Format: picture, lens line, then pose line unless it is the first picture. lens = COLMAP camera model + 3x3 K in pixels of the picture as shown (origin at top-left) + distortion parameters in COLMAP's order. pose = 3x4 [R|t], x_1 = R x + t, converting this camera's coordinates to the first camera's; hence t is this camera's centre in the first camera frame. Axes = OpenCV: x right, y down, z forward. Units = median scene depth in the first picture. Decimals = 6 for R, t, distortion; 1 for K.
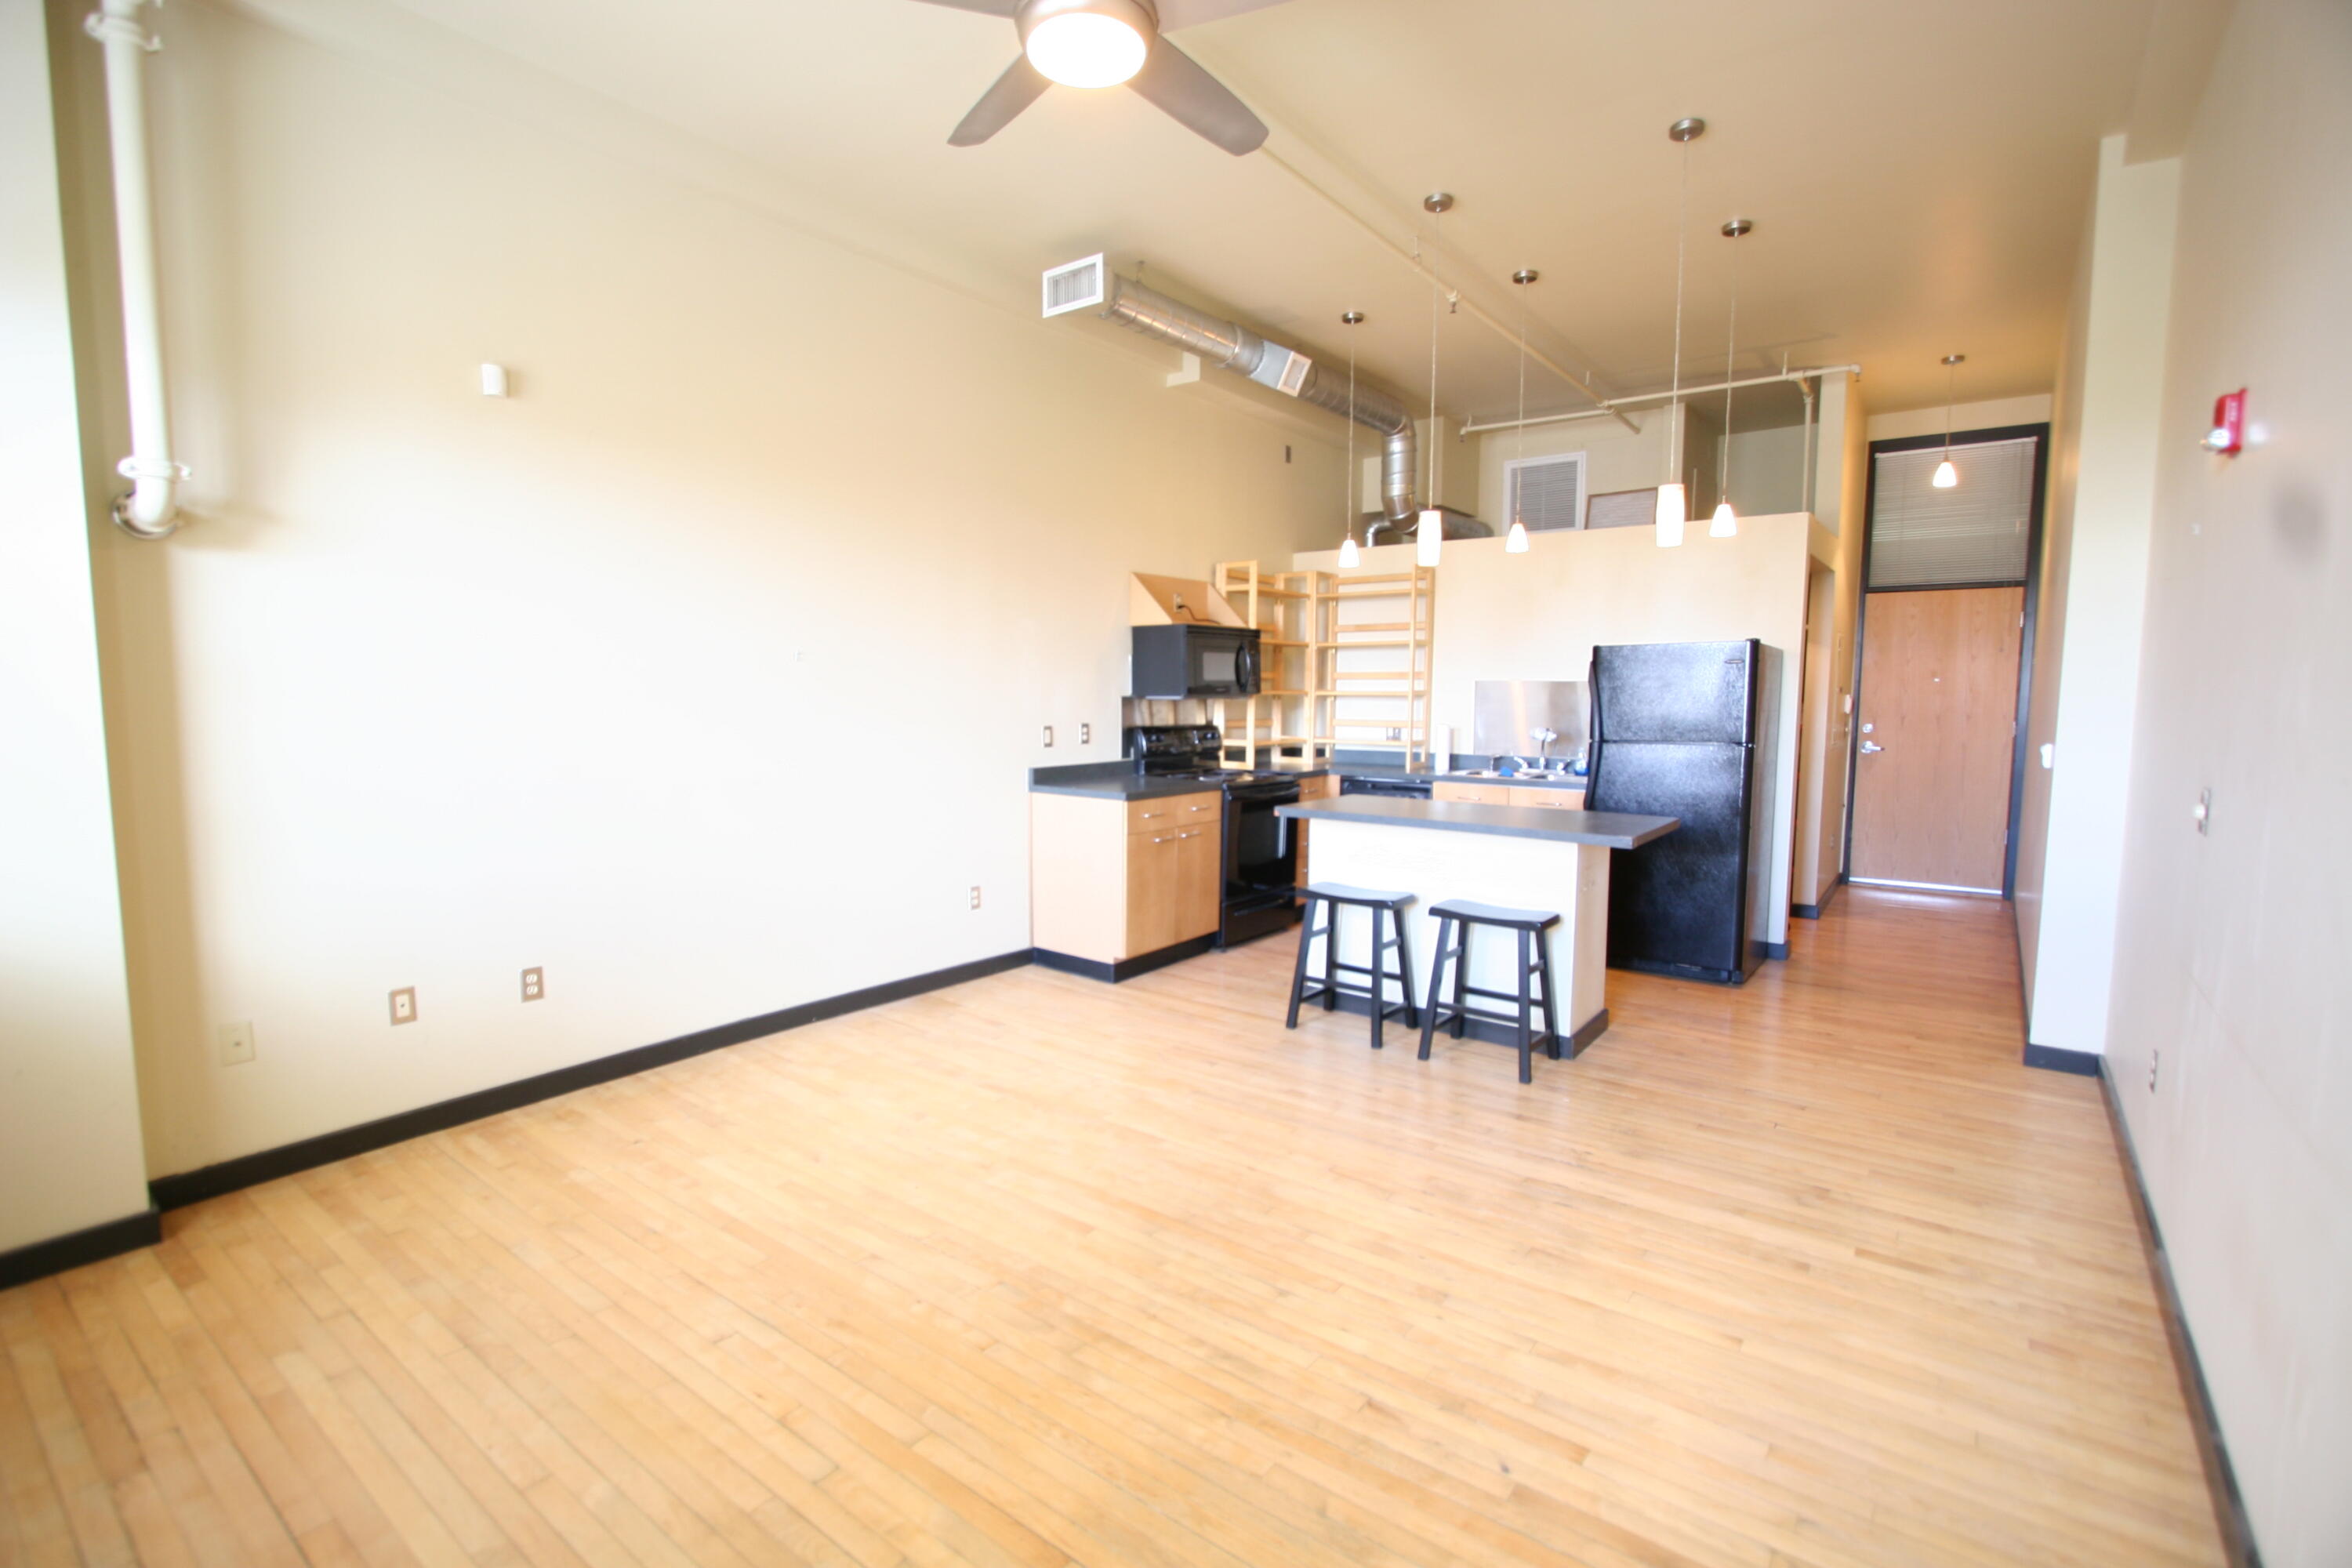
lens RADIAL K [[1075.8, 0, 1160.8], [0, 1075.8, 790.2], [0, 0, 1]] dist [-0.015843, 0.000066]
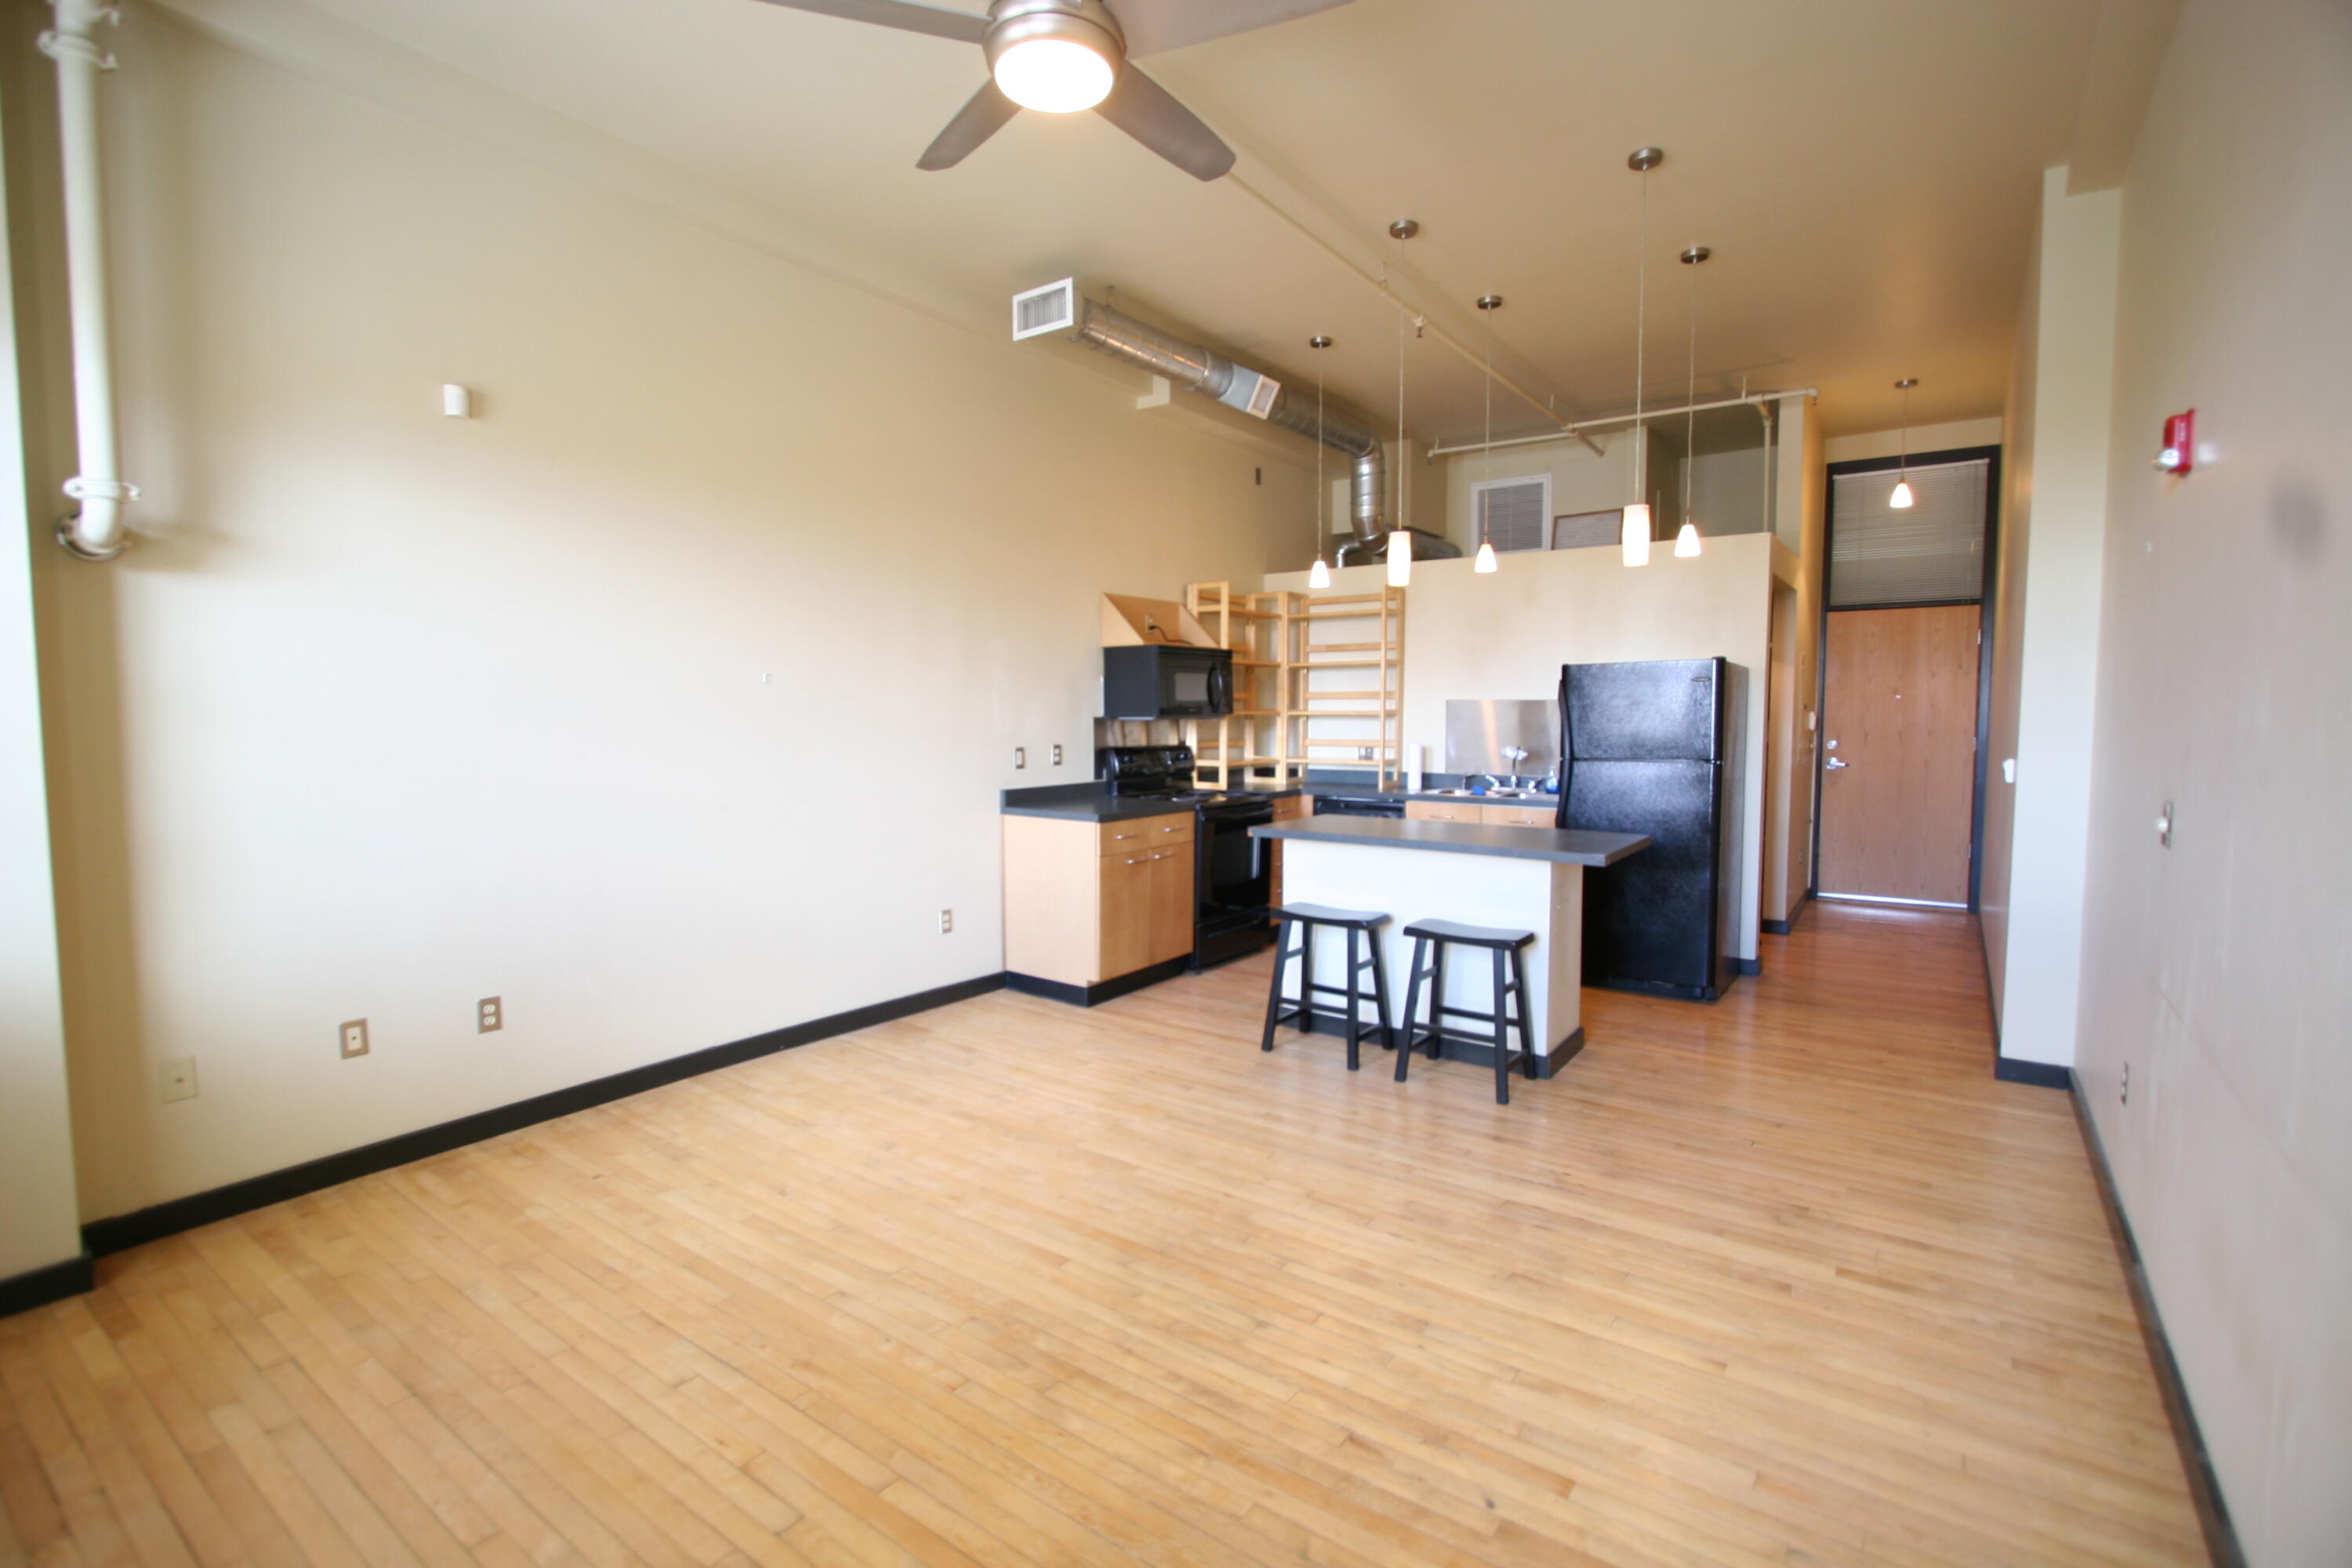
lens RADIAL K [[1073.5, 0, 1161.3], [0, 1073.5, 780.8], [0, 0, 1]] dist [-0.020367, 0.000102]
pose [[0.999659, -0.006507, 0.025305, 0.001064], [0.007216, 0.999580, -0.028051, -0.000258], [-0.025112, 0.028224, 0.999286, 0.012480]]
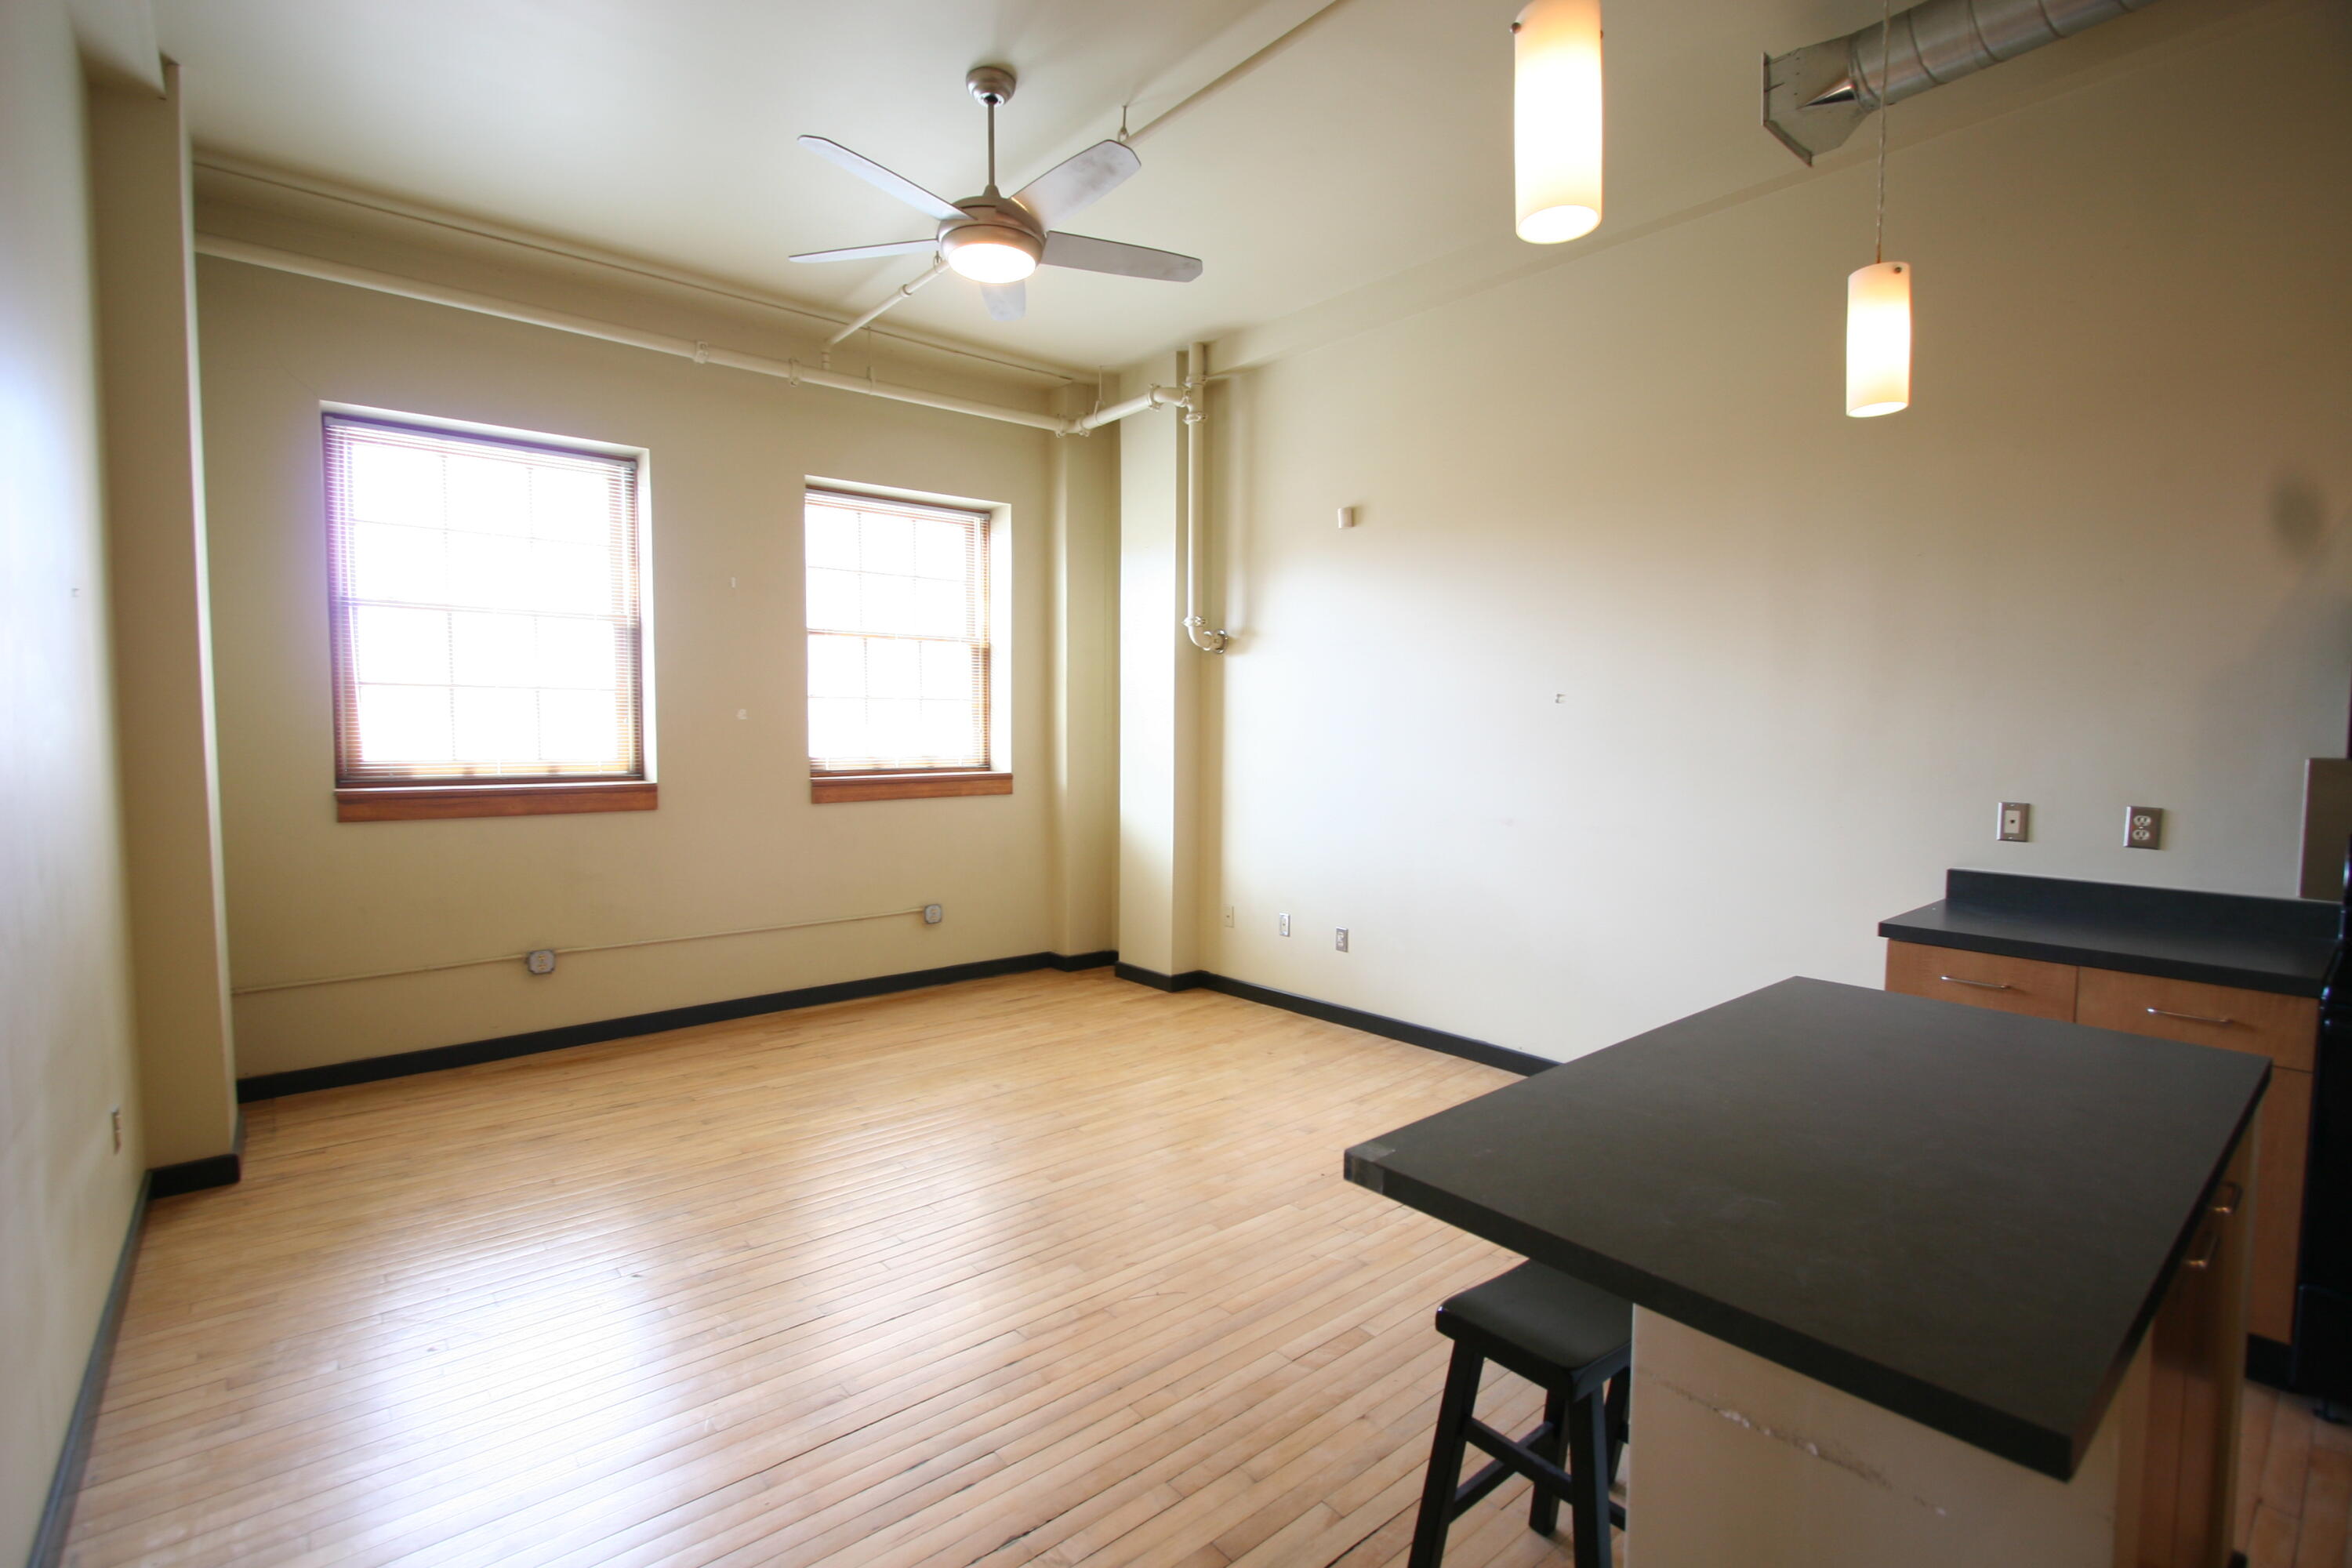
lens RADIAL K [[1075.8, 0, 1160.8], [0, 1075.8, 790.2], [0, 0, 1]] dist [-0.015843, 0.000066]
pose [[-0.225064, 0.055835, -0.972743, 1.040190], [-0.100503, 0.991701, 0.080176, -0.128528], [0.969147, 0.115808, -0.217584, 1.321761]]
